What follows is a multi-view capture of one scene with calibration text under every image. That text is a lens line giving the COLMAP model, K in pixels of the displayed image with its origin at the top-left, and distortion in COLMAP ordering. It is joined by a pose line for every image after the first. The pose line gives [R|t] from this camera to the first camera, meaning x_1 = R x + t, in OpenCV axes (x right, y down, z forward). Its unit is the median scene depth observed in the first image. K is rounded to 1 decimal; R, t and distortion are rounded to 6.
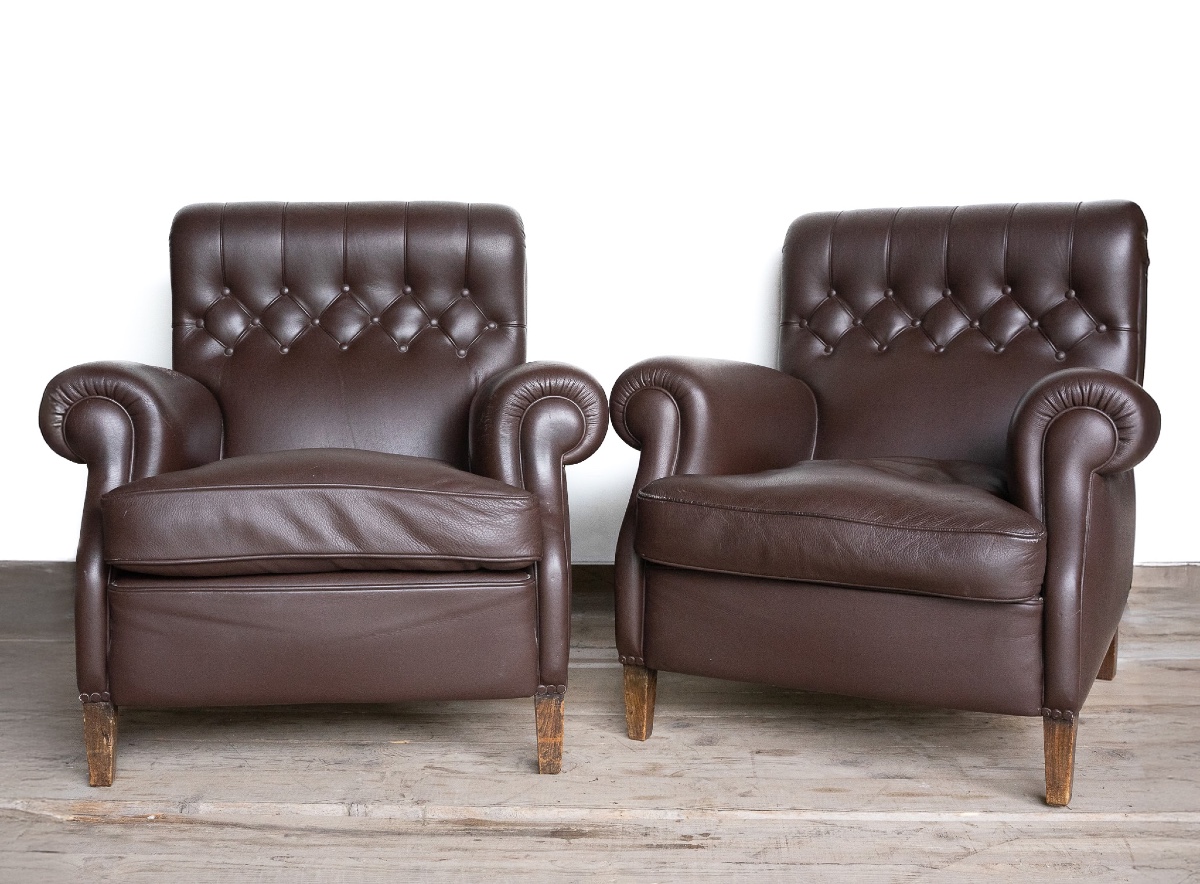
lens RADIAL K [[1431.7, 0, 580.6], [0, 1431.7, 453.7], [0, 0, 1]] dist [-0.057493, 0.063321]
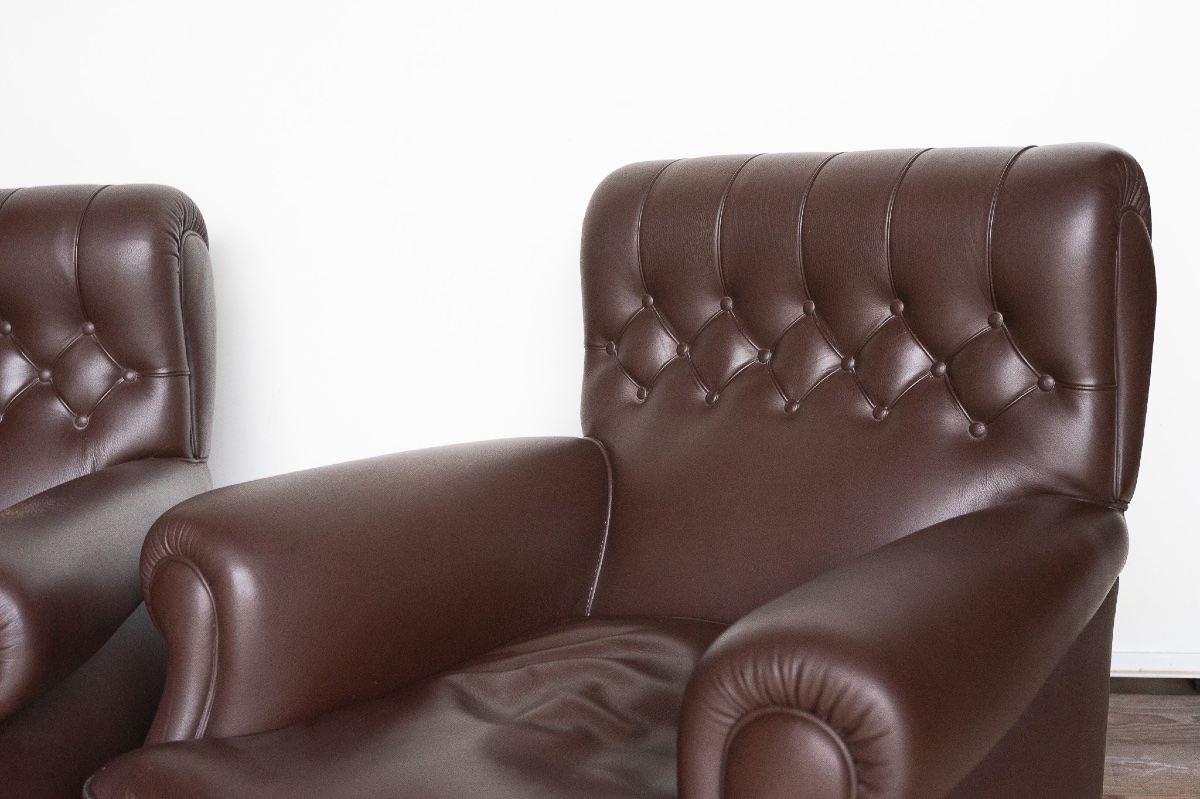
lens RADIAL K [[1463.1, 0, 628.1], [0, 1463.1, 309.8], [0, 0, 1]] dist [-0.030979, -0.023592]
pose [[0.983400, -0.033680, -0.178300, 0.367809], [0.042266, 0.998112, 0.044576, -0.179810], [0.176462, -0.051372, 0.982966, 0.482206]]
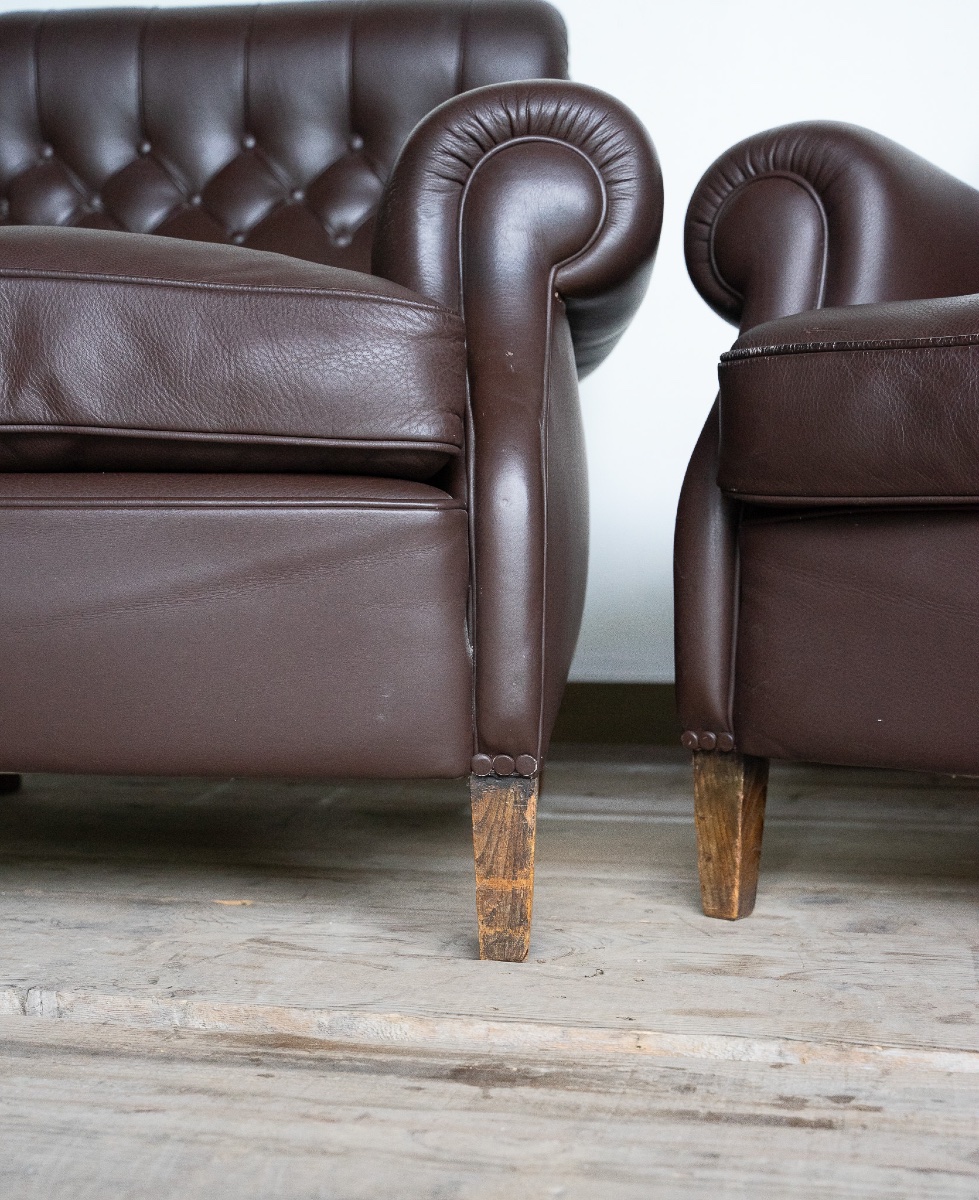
lens RADIAL K [[1619.3, 0, 486.7], [0, 1619.3, 726.1], [0, 0, 1]] dist [-0.011860, 0.029013]
pose [[0.982731, 0.018031, -0.184159, 0.064639], [-0.021688, 0.999605, -0.017864, 0.158671], [0.183764, 0.021550, 0.982734, 0.495185]]
